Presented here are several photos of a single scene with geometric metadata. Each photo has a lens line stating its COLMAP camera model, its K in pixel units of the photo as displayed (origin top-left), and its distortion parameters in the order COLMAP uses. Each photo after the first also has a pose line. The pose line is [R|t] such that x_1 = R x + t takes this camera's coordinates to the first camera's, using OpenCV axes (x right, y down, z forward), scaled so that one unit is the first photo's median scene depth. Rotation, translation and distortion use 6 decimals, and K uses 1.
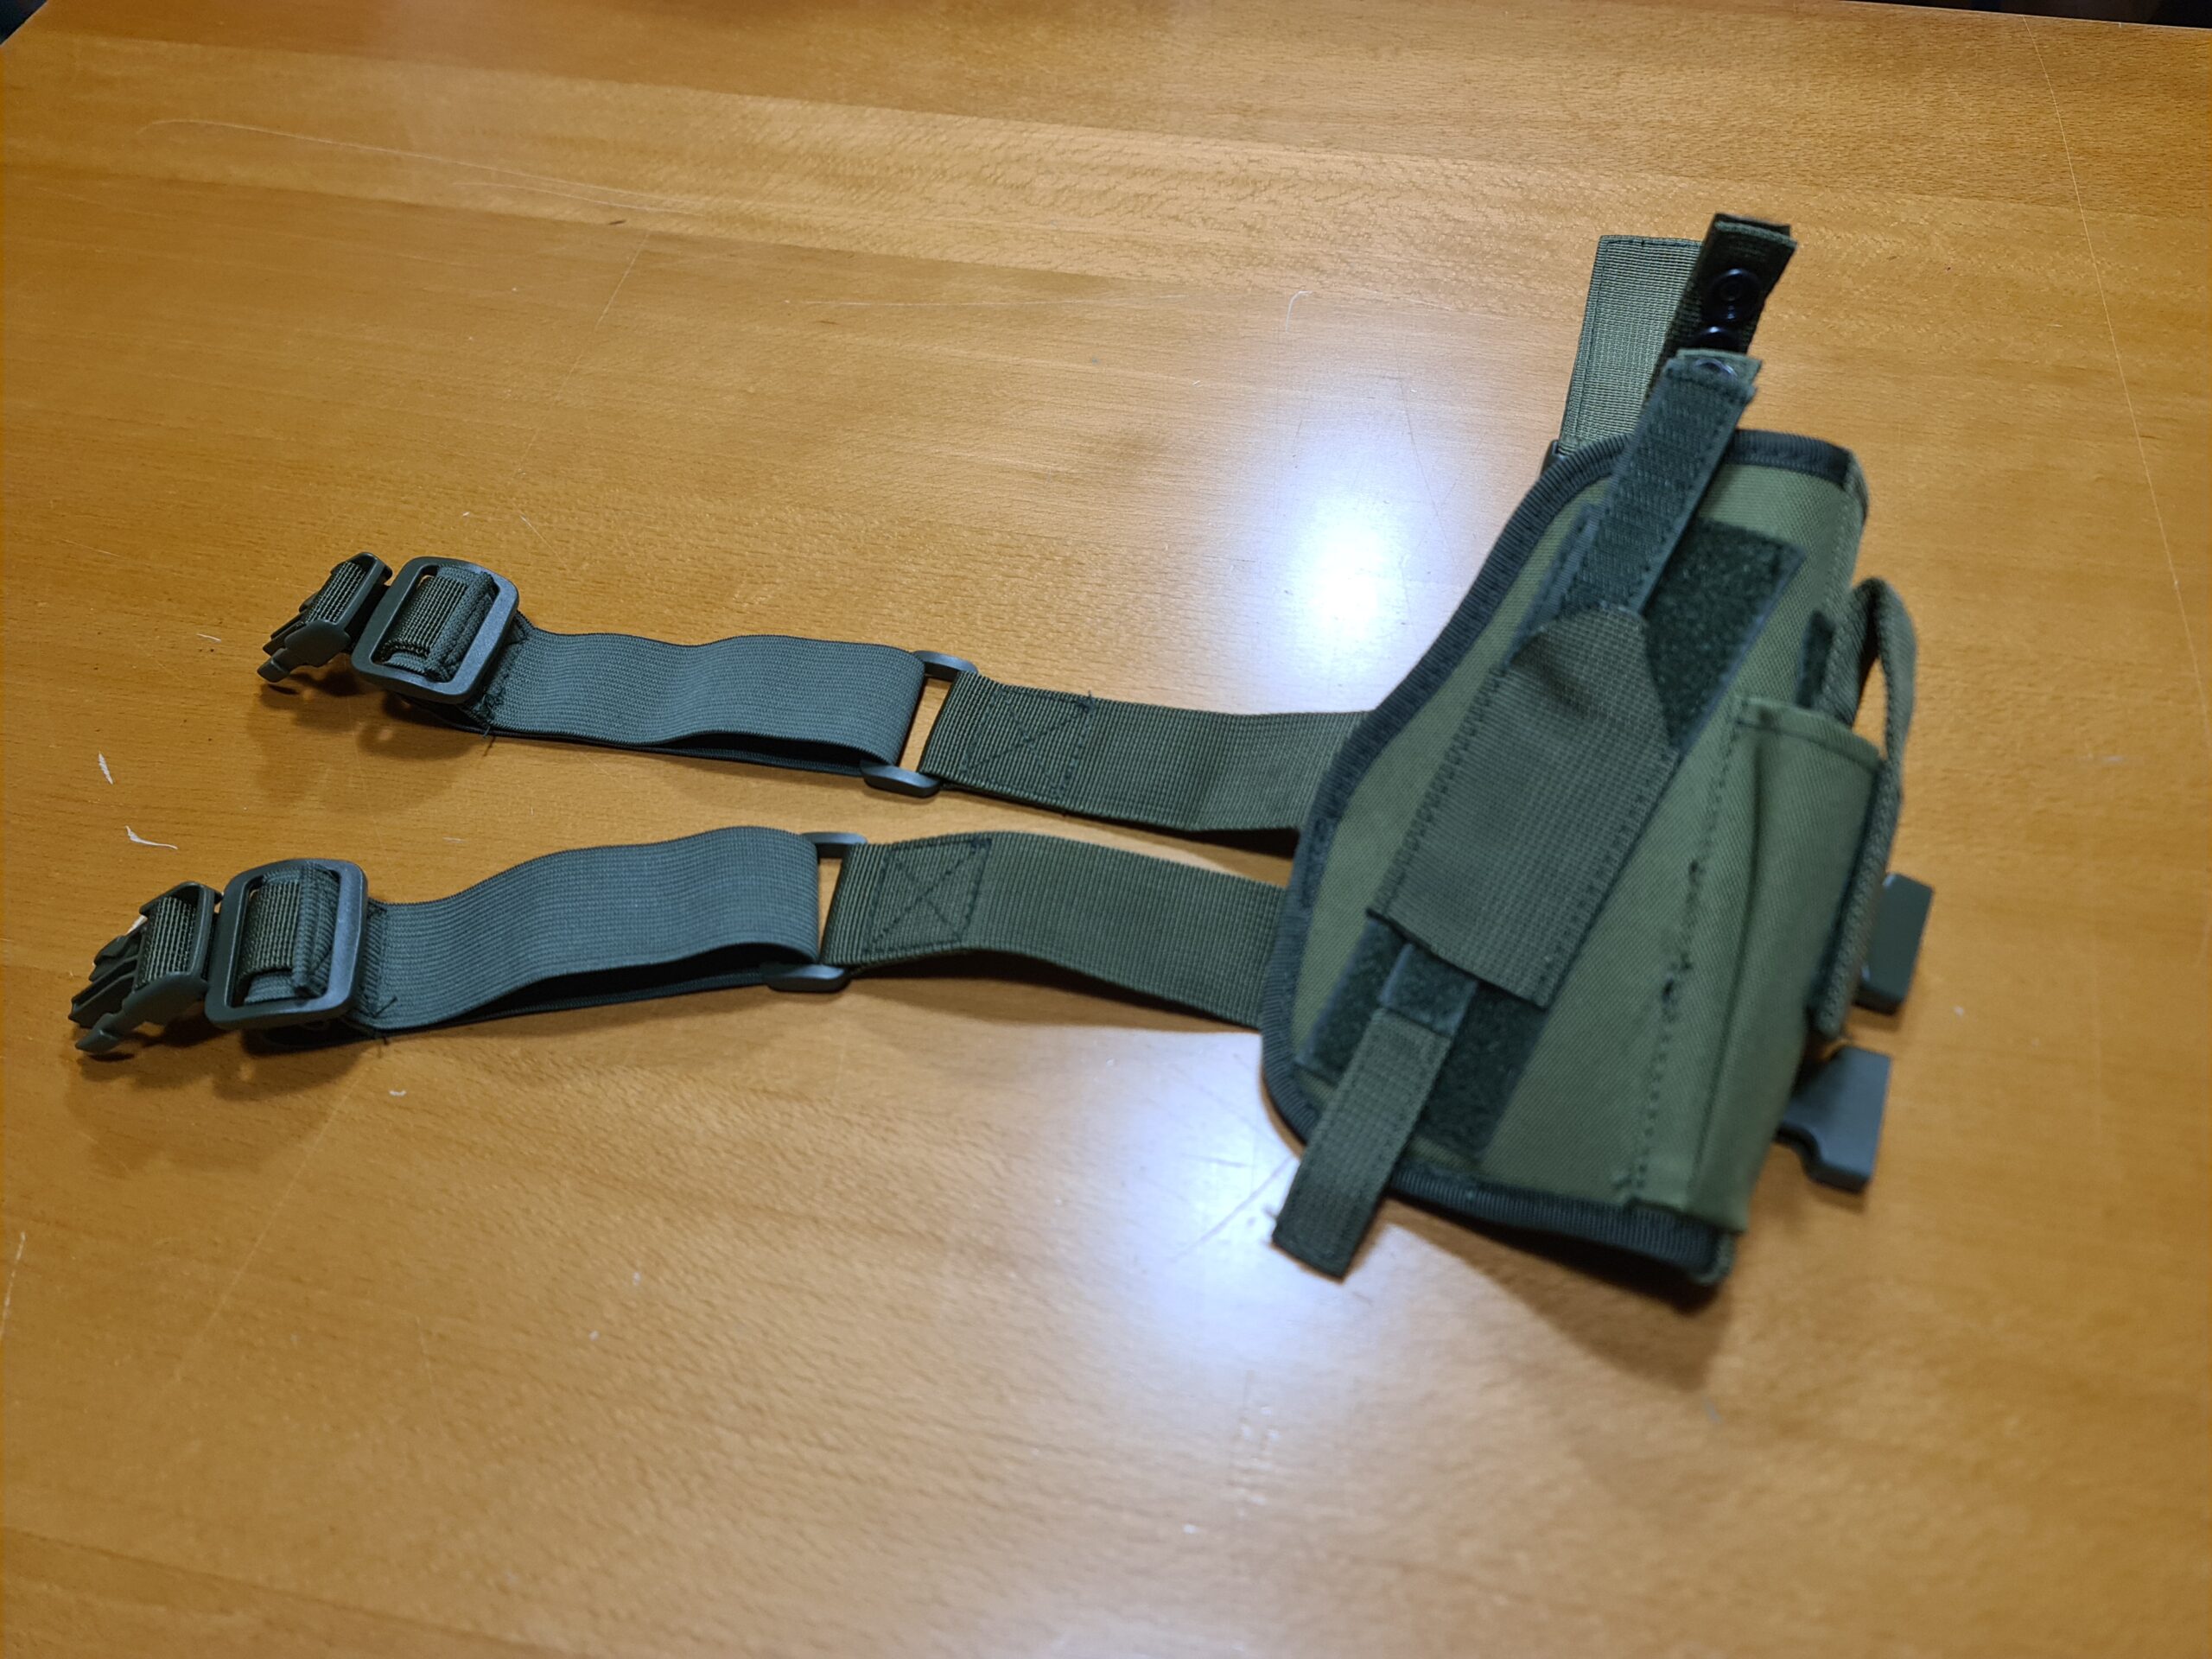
lens RADIAL K [[1608.4, 0, 1113.5], [0, 1608.4, 839.7], [0, 0, 1]] dist [0.023691, -0.040504]
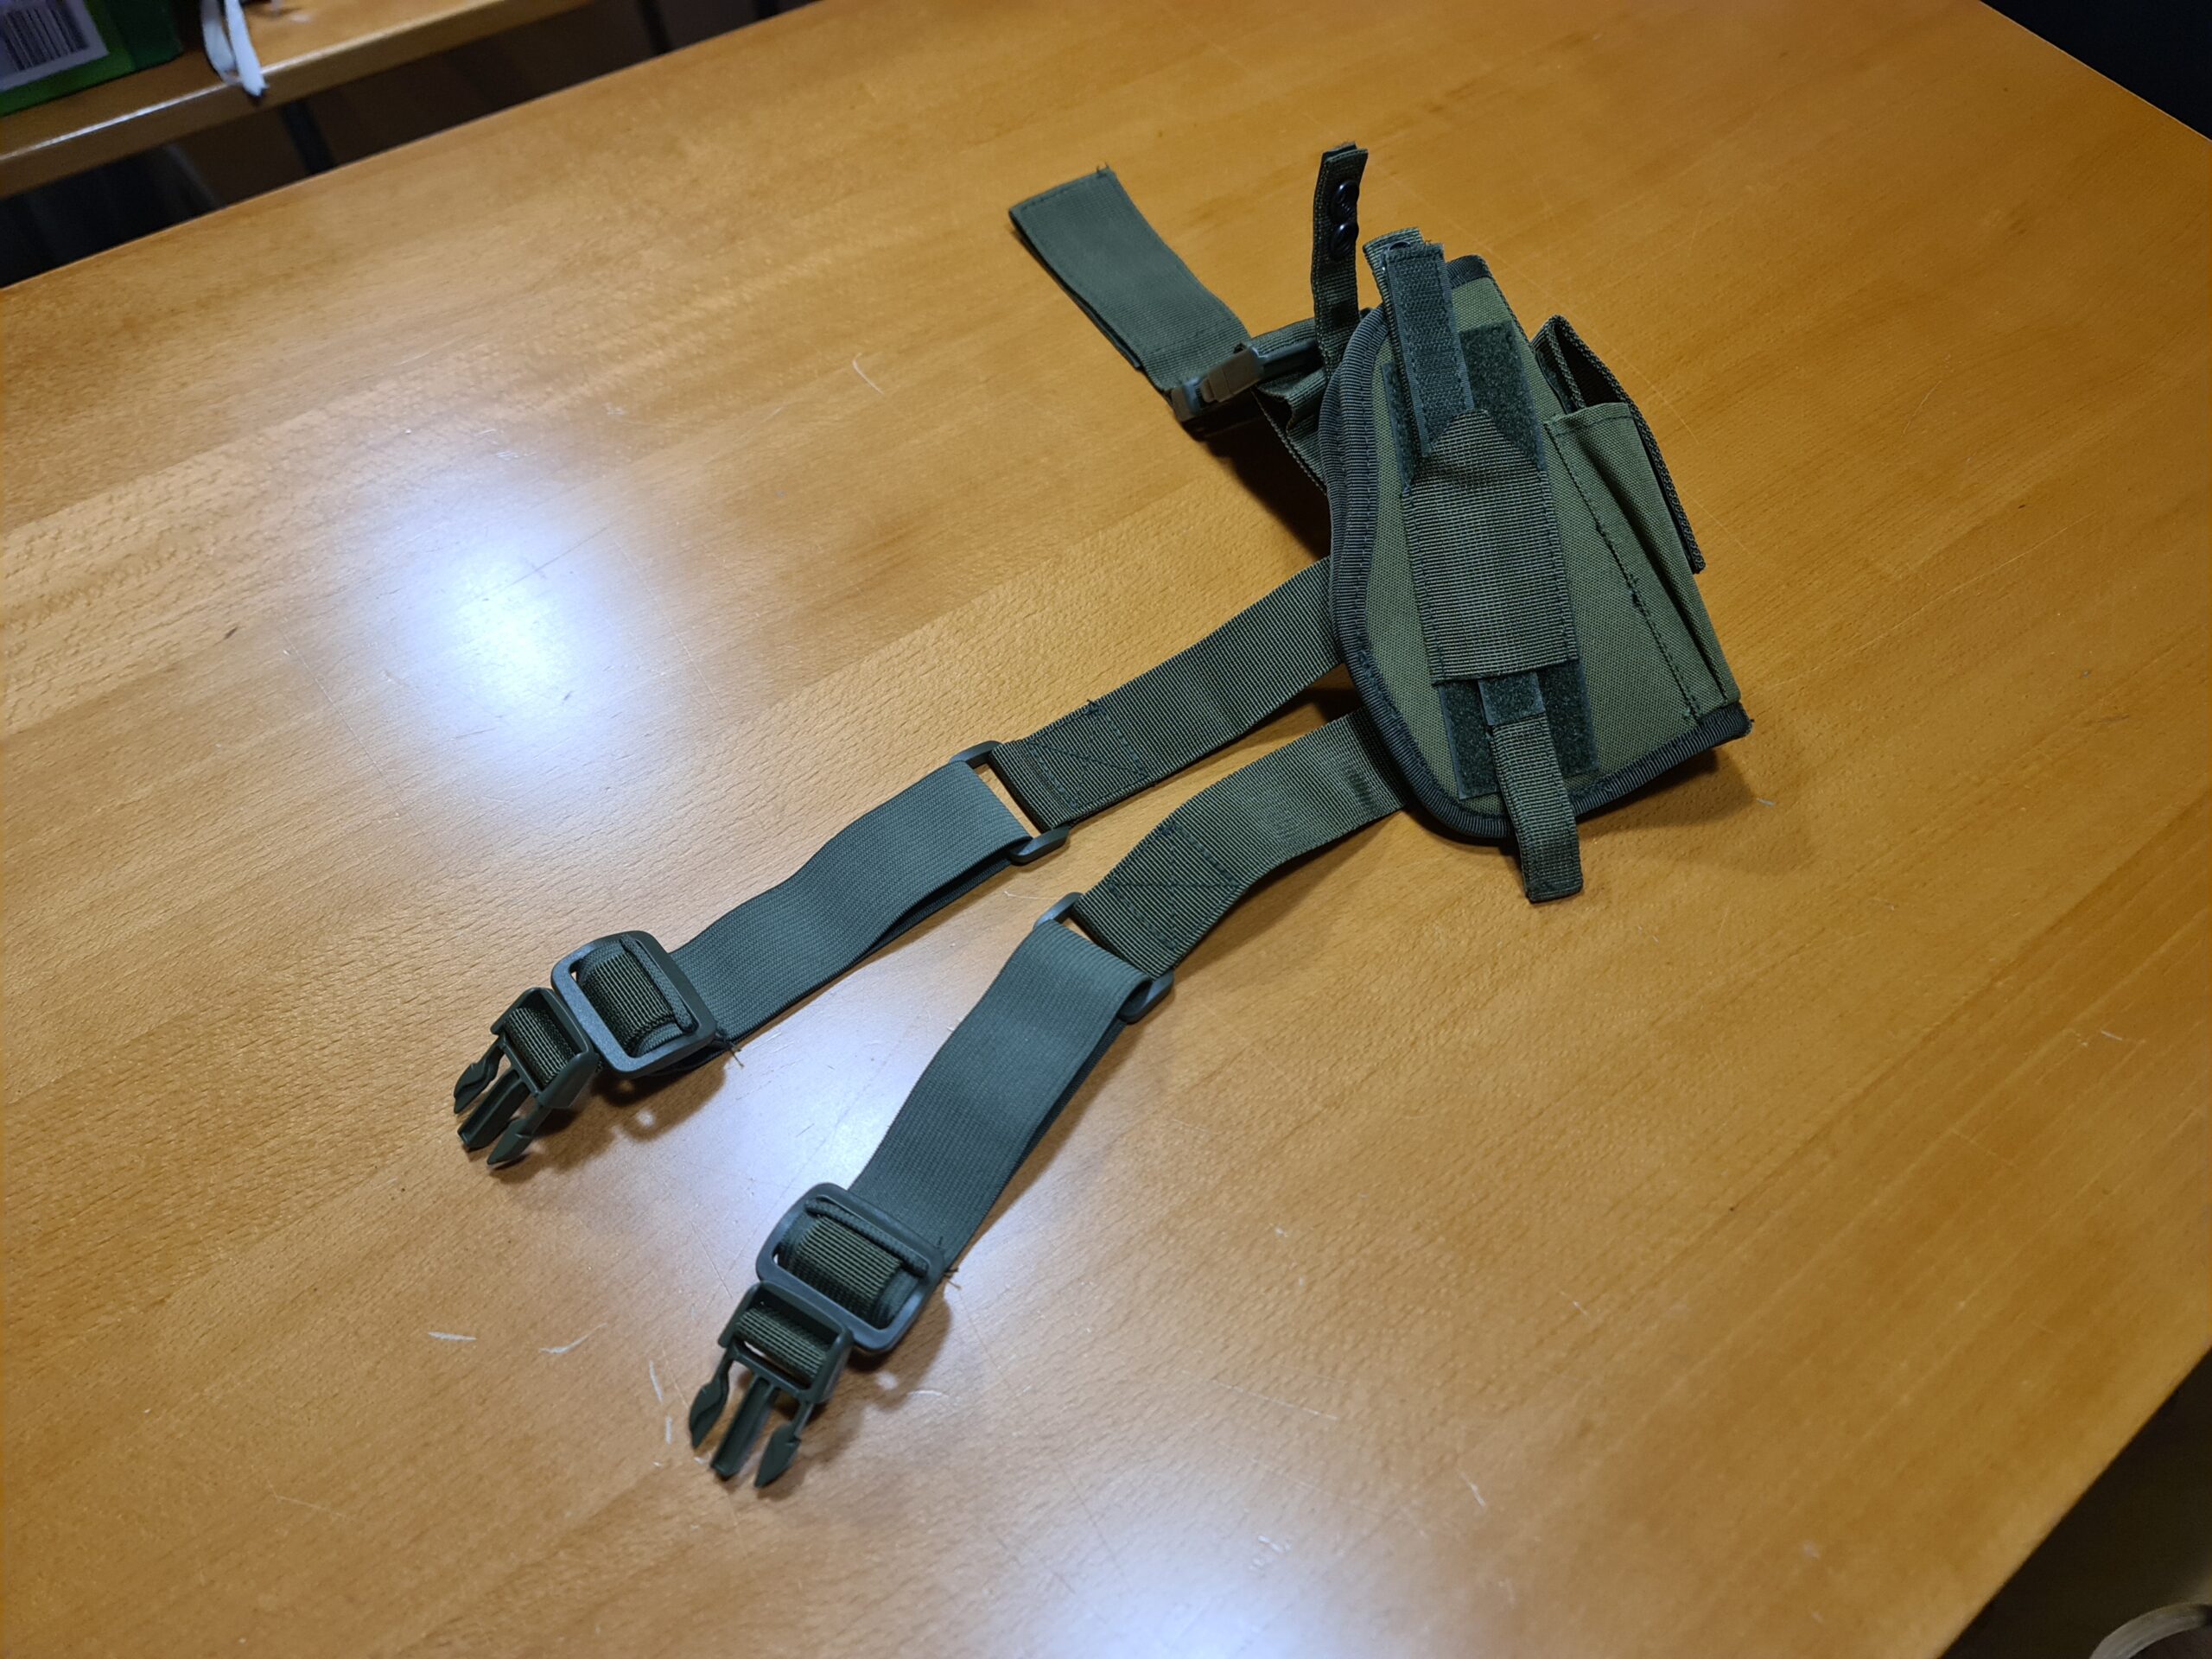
lens RADIAL K [[1608.4, 0, 1115.3], [0, 1608.4, 831.7], [0, 0, 1]] dist [0.023691, -0.040504]
pose [[0.659601, -0.595059, 0.459164, -0.704352], [0.574855, 0.792966, 0.201858, -0.280036], [-0.484218, 0.130807, 0.865114, -0.068763]]
